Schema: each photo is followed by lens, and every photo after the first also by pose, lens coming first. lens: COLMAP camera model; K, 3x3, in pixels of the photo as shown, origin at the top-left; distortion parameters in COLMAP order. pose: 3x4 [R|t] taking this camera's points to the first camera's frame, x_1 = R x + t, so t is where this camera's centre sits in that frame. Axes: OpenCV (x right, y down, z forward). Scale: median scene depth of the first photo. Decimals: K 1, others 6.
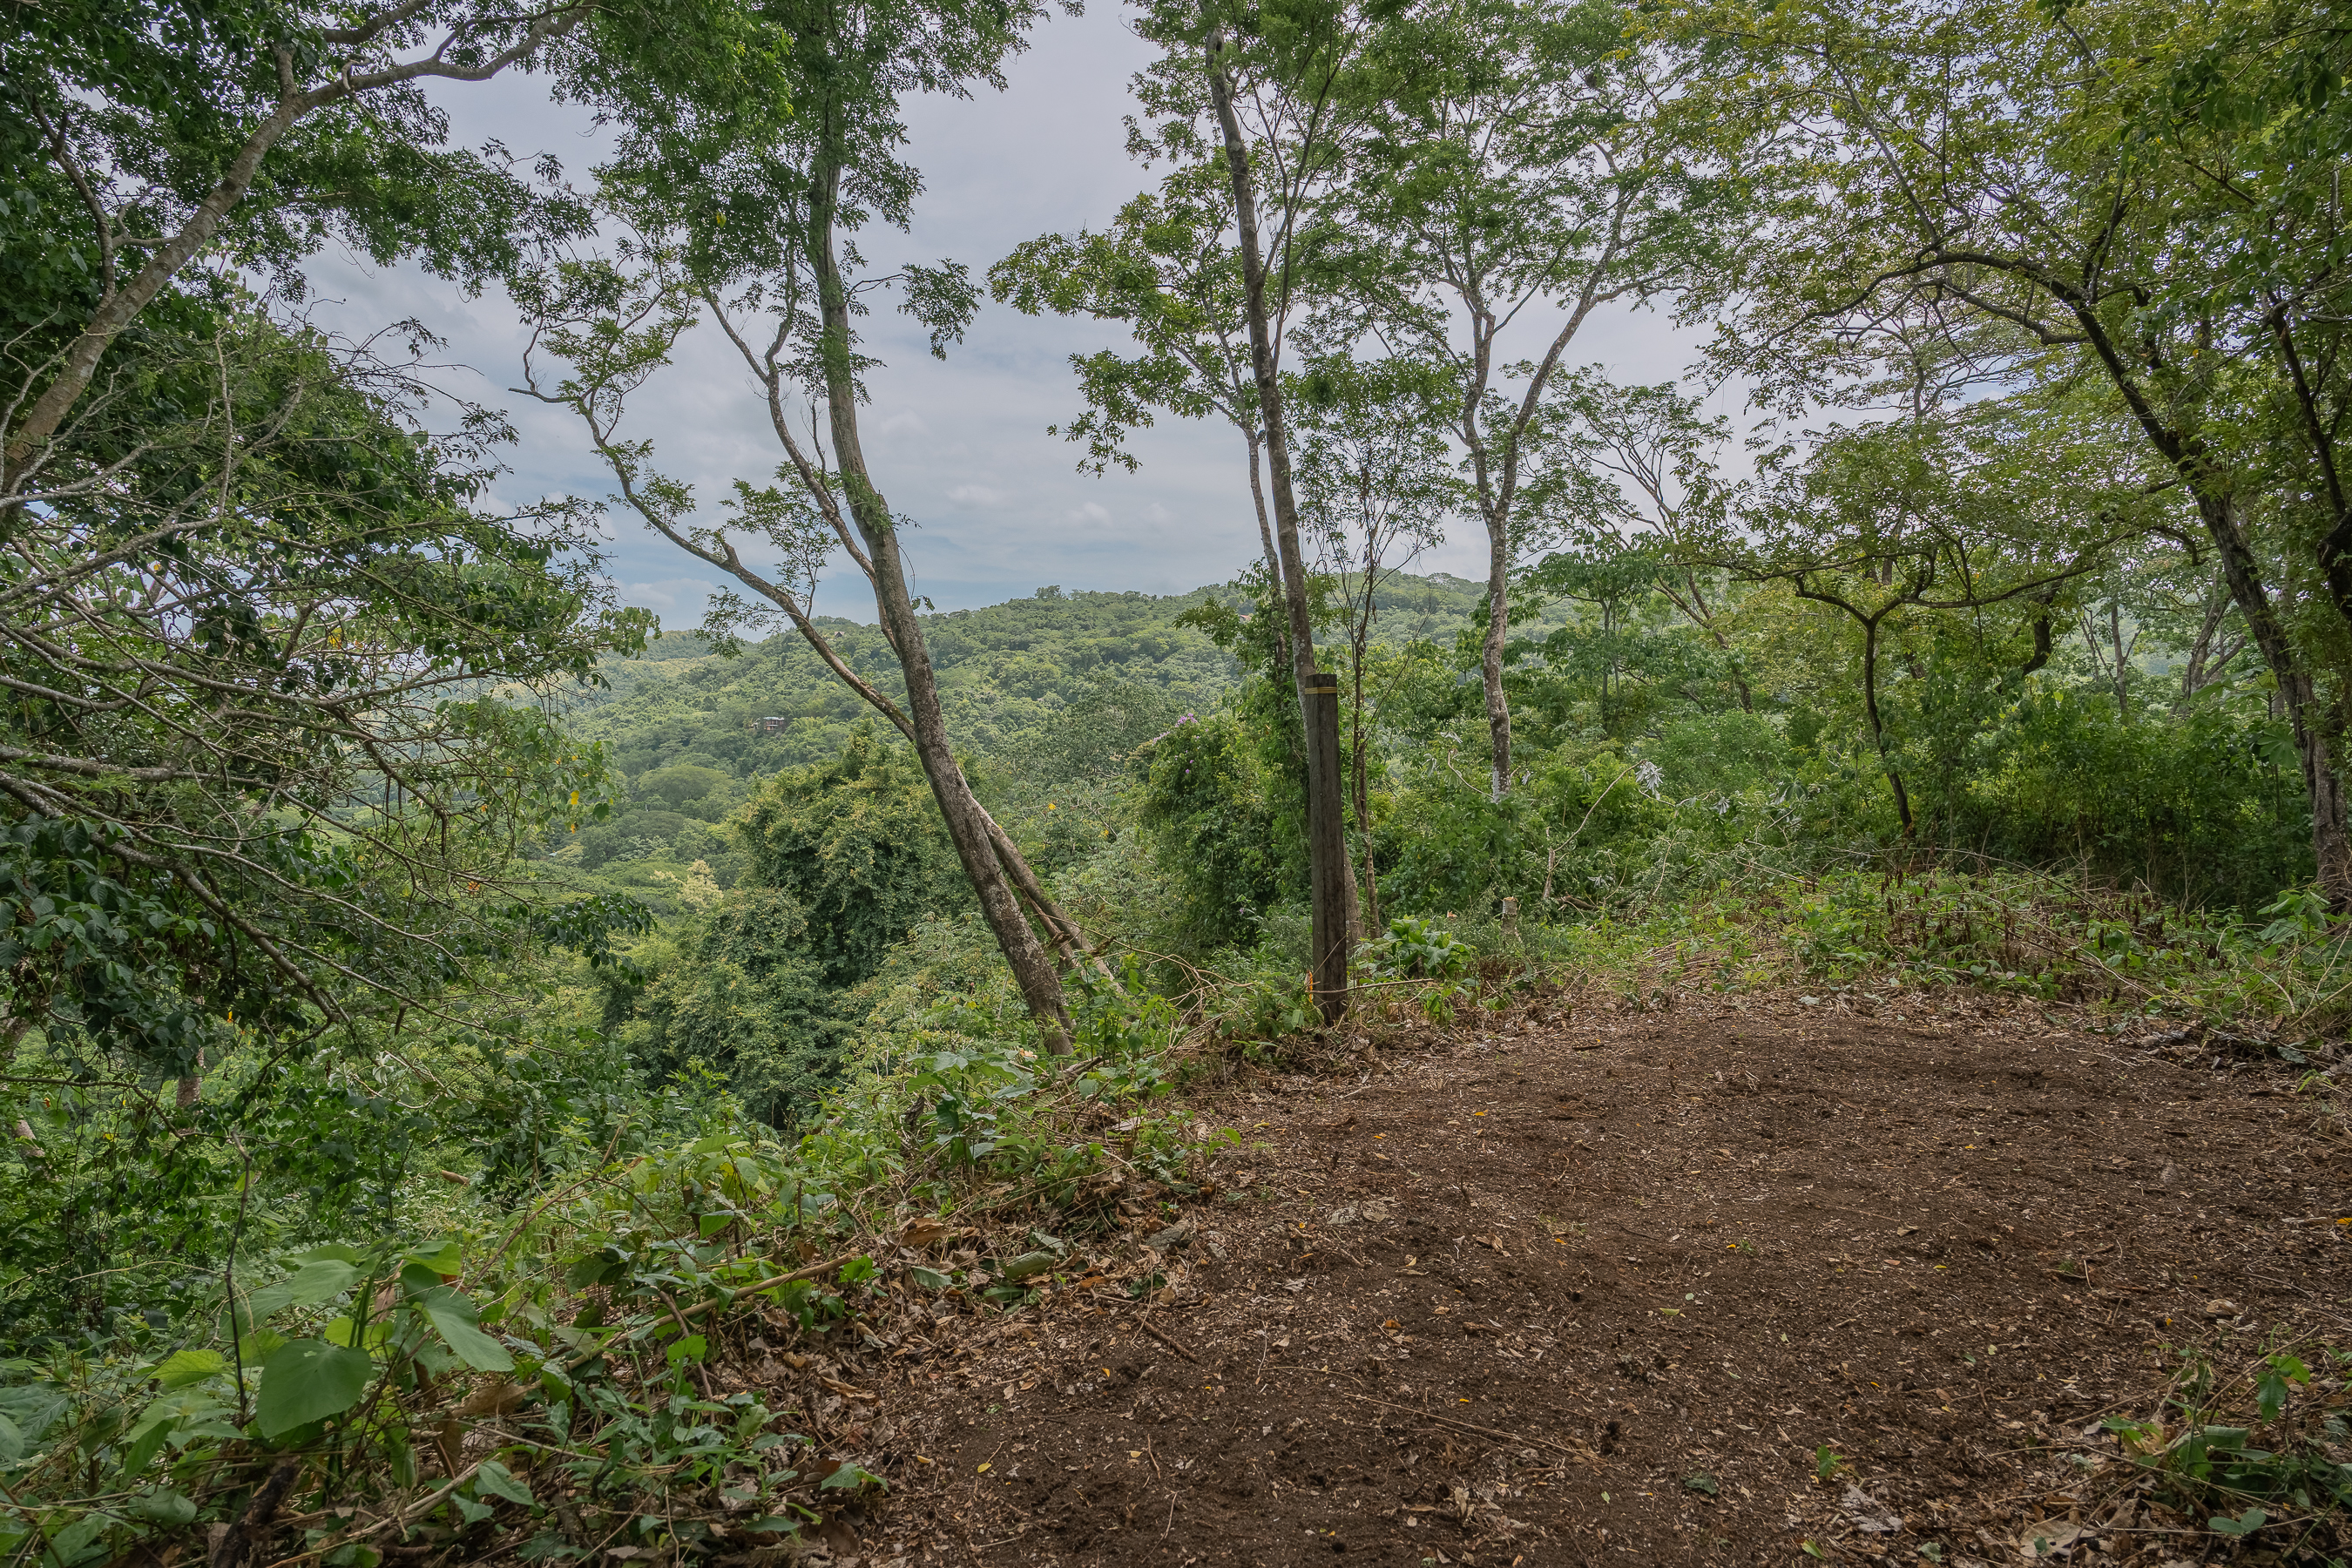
lens RADIAL K [[1270.2, 0, 1176.0], [0, 1270.2, 784.0], [0, 0, 1]] dist [-0.020666, 0.000825]
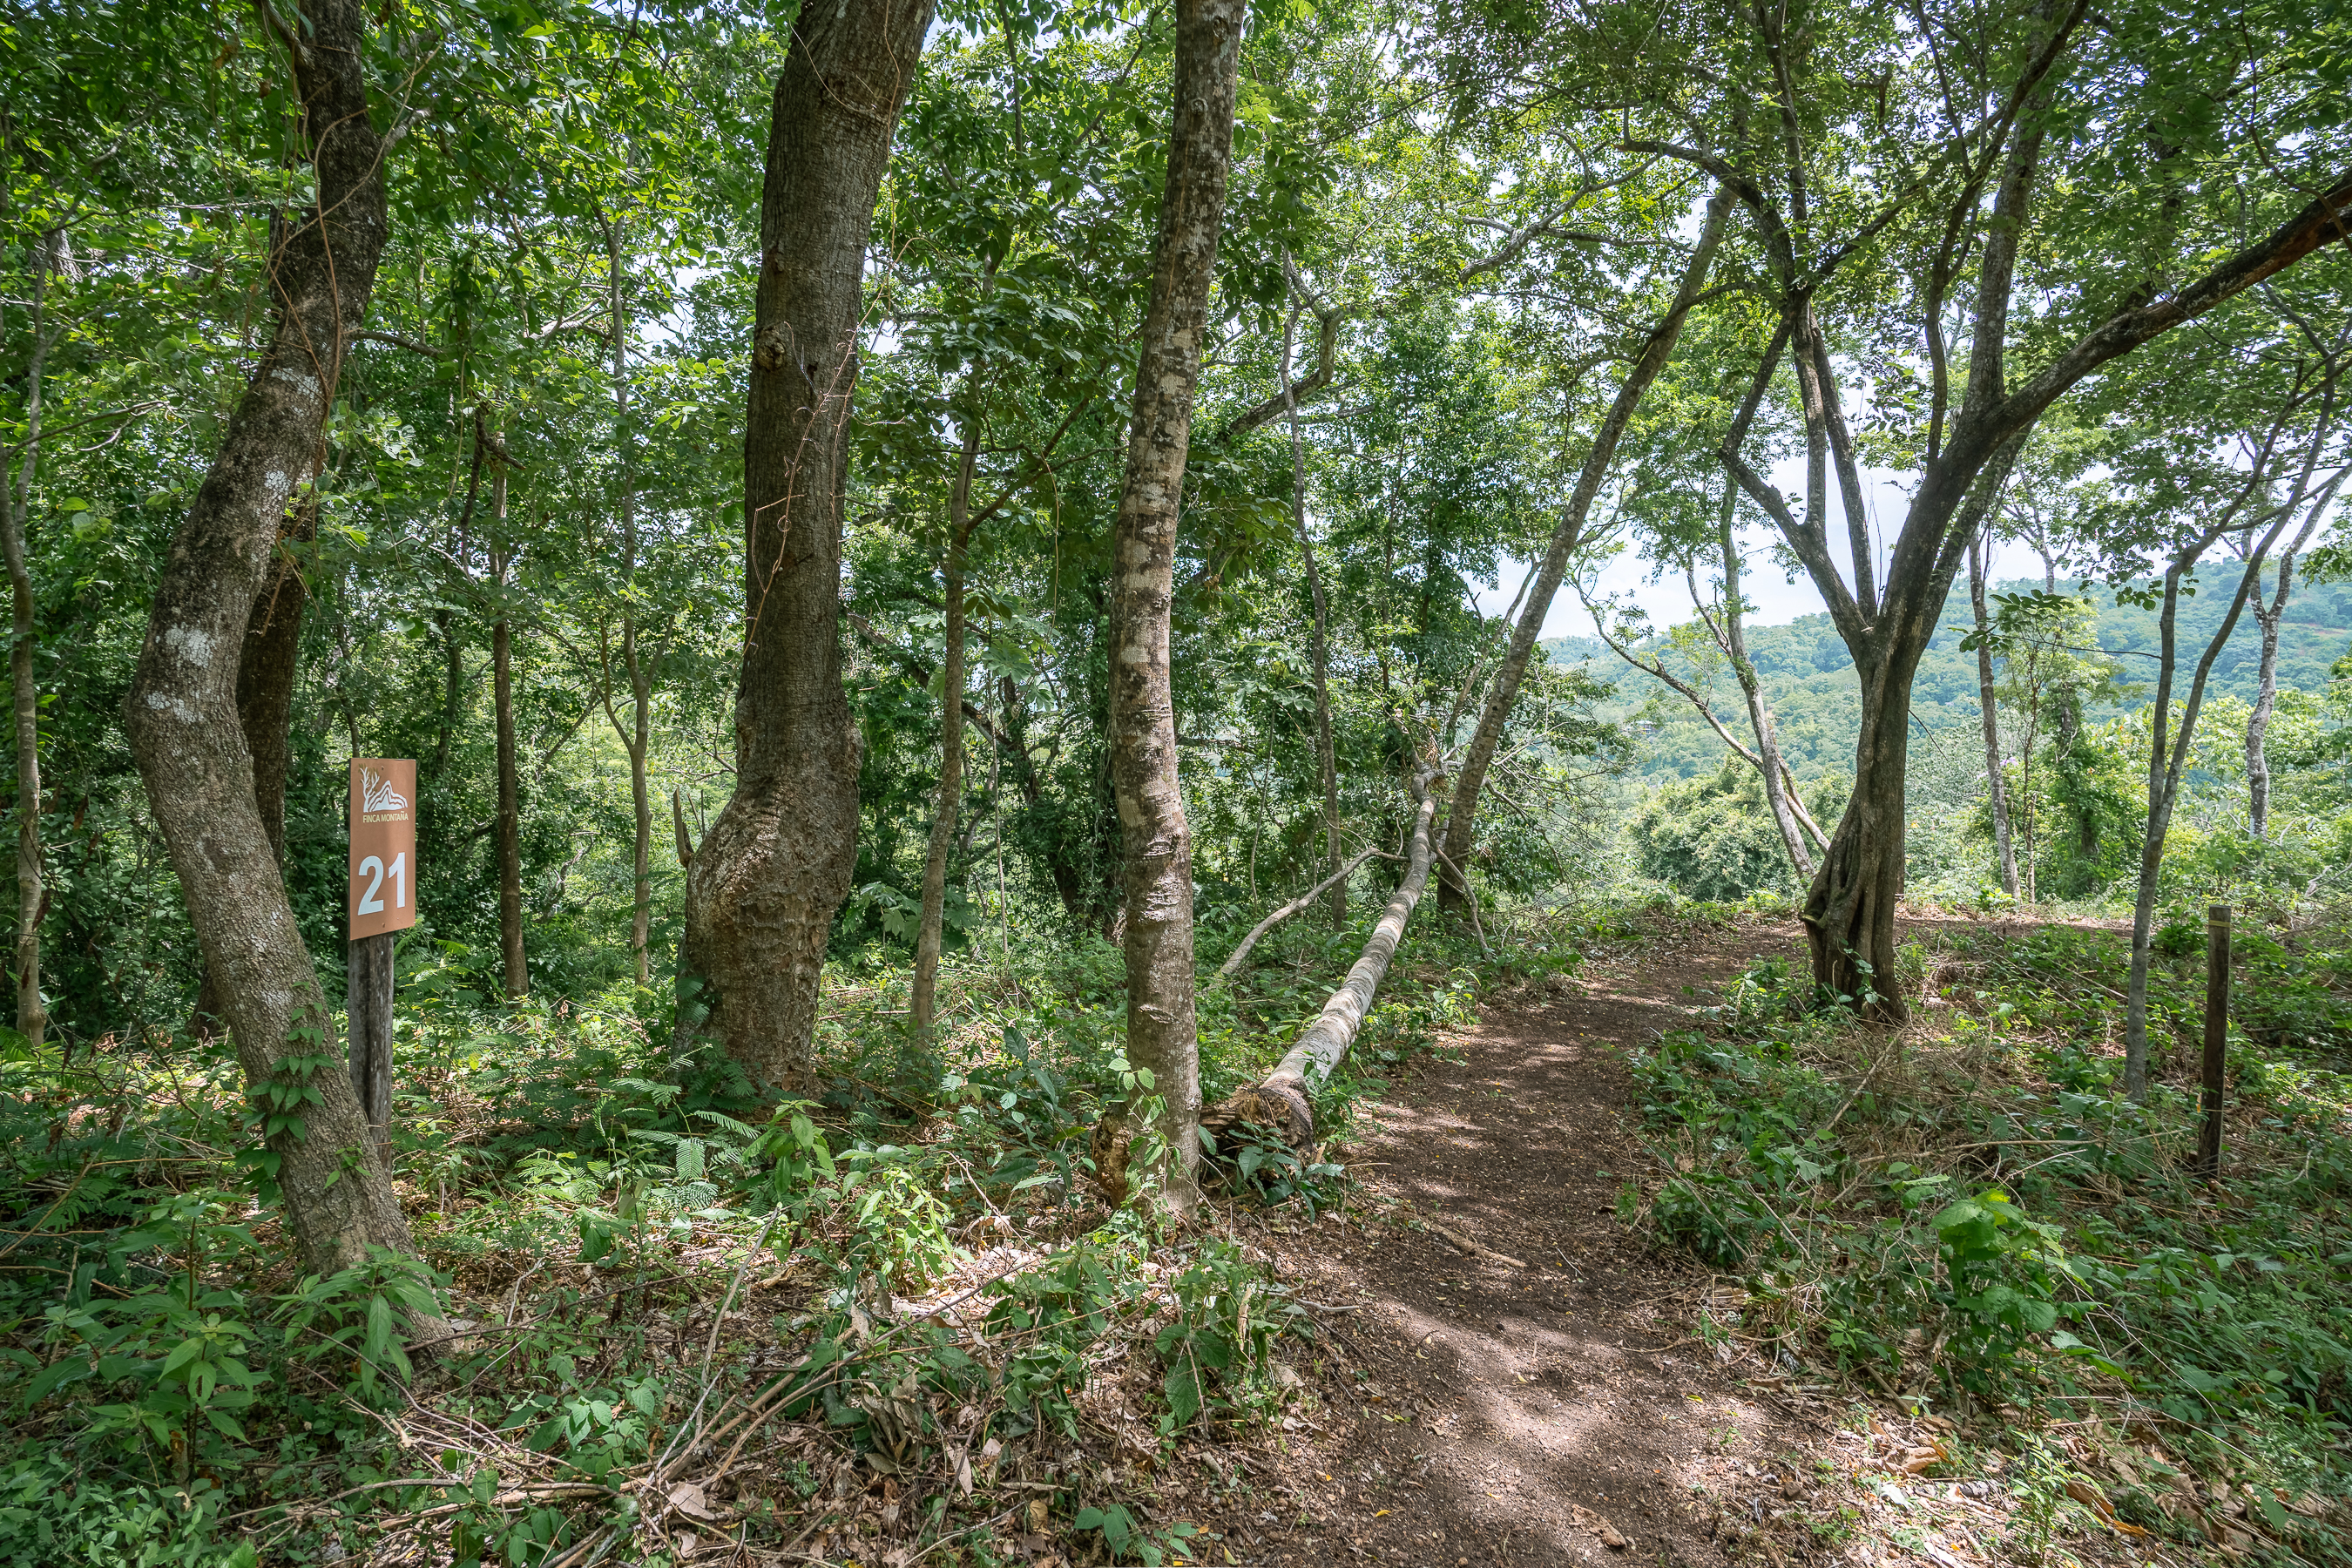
lens RADIAL K [[1270.2, 0, 1176.0], [0, 1270.2, 784.0], [0, 0, 1]] dist [-0.020666, 0.000825]
pose [[0.790515, 0.035149, -0.611433, 0.060540], [-0.035421, 0.999305, 0.011651, -0.008235], [0.611418, 0.012447, 0.791210, -0.252416]]
